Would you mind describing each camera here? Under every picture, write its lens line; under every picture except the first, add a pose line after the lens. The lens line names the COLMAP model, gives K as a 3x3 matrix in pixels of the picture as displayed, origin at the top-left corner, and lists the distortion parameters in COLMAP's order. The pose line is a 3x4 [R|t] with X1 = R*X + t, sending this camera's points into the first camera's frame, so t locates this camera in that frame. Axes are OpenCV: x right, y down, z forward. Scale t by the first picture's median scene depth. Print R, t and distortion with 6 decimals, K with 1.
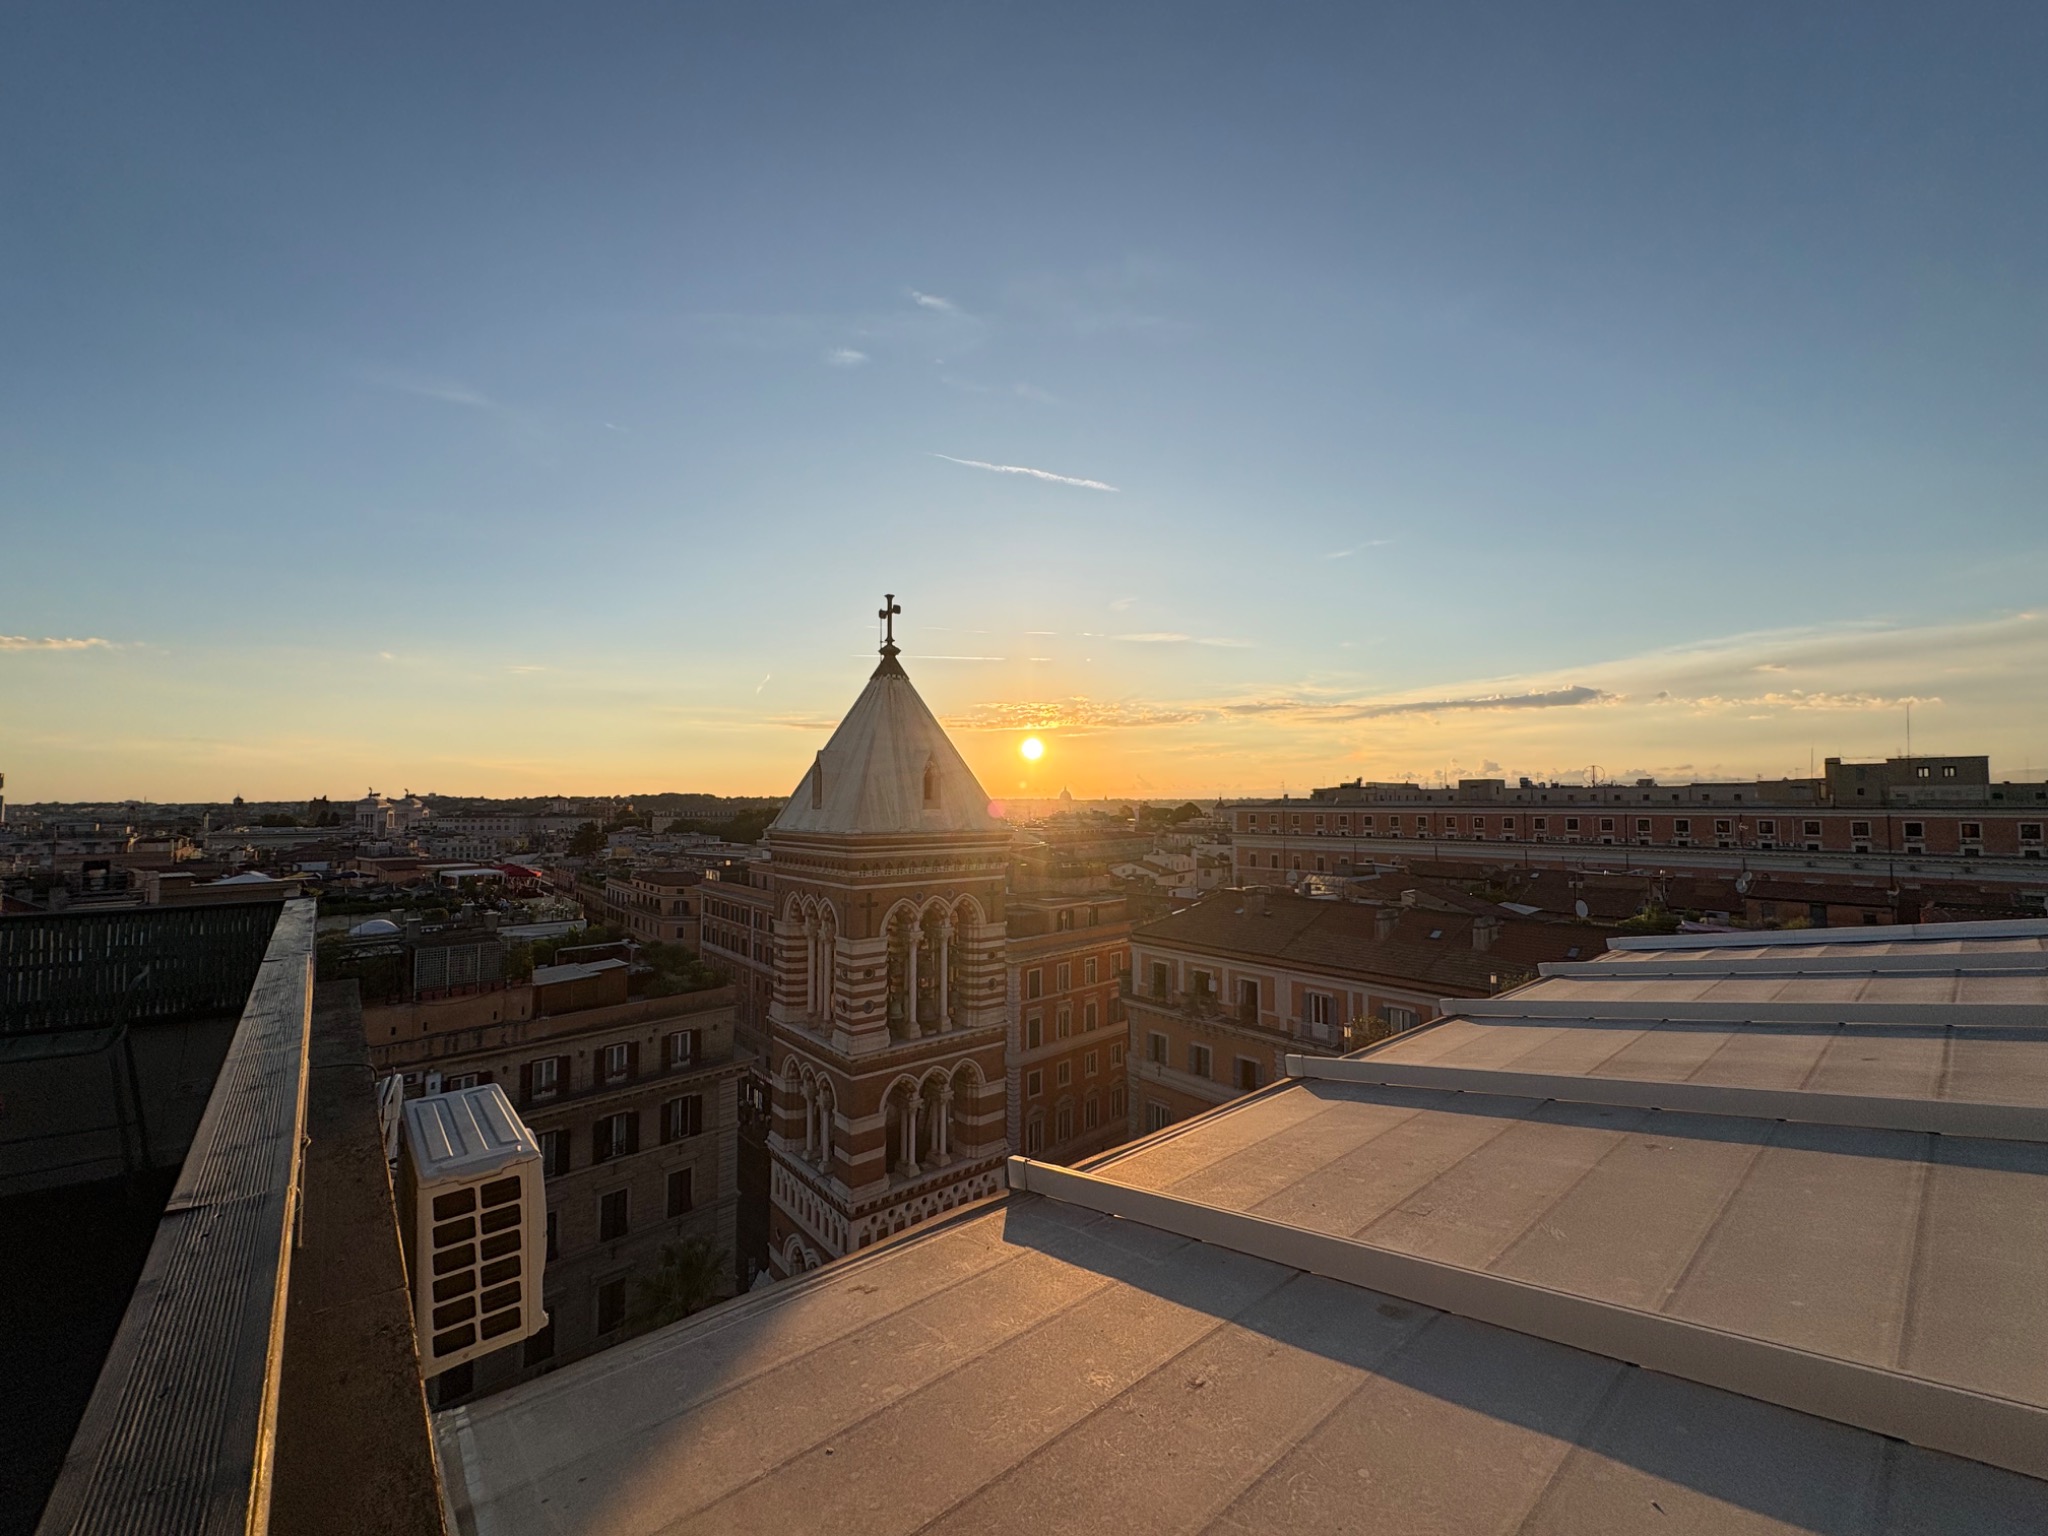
lens RADIAL K [[818.2, 0, 1024.0], [0, 818.2, 768.0], [0, 0, 1]] dist [-0.000282, 0.000162]
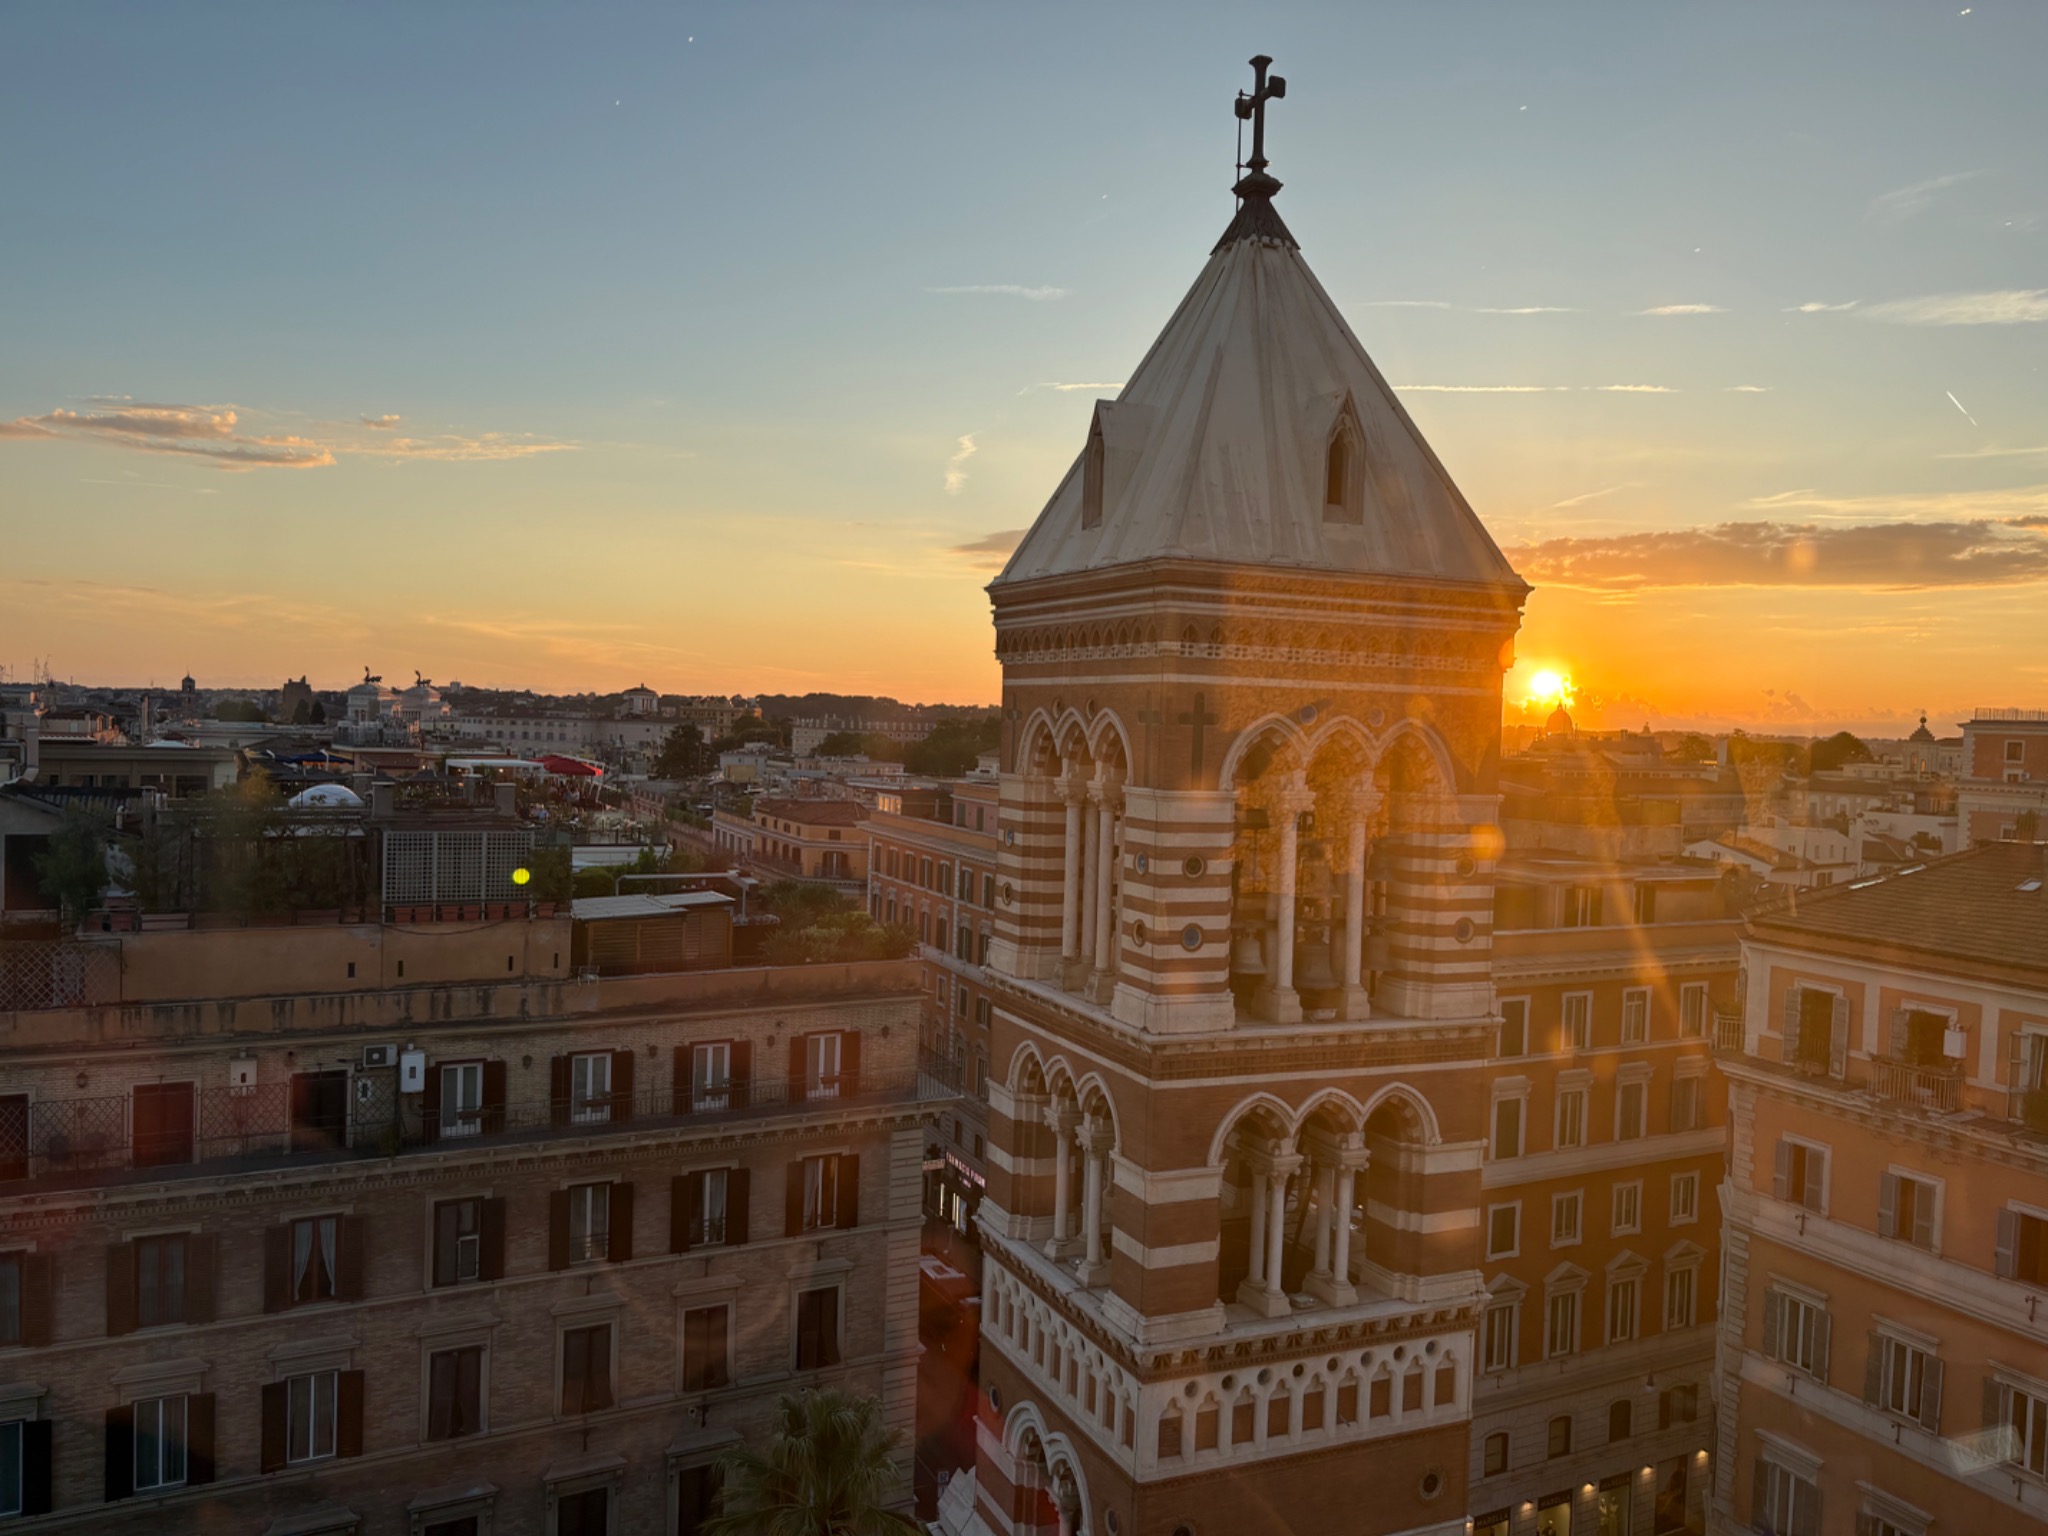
lens RADIAL K [[1565.3, 0, 1035.4], [0, 1565.3, 775.5], [0, 0, 1]] dist [0.017557, -0.000858]
pose [[0.962723, 0.042565, -0.267119, -0.037417], [-0.022374, 0.996688, 0.078182, 0.114432], [0.269562, -0.069291, 0.960487, 0.117061]]
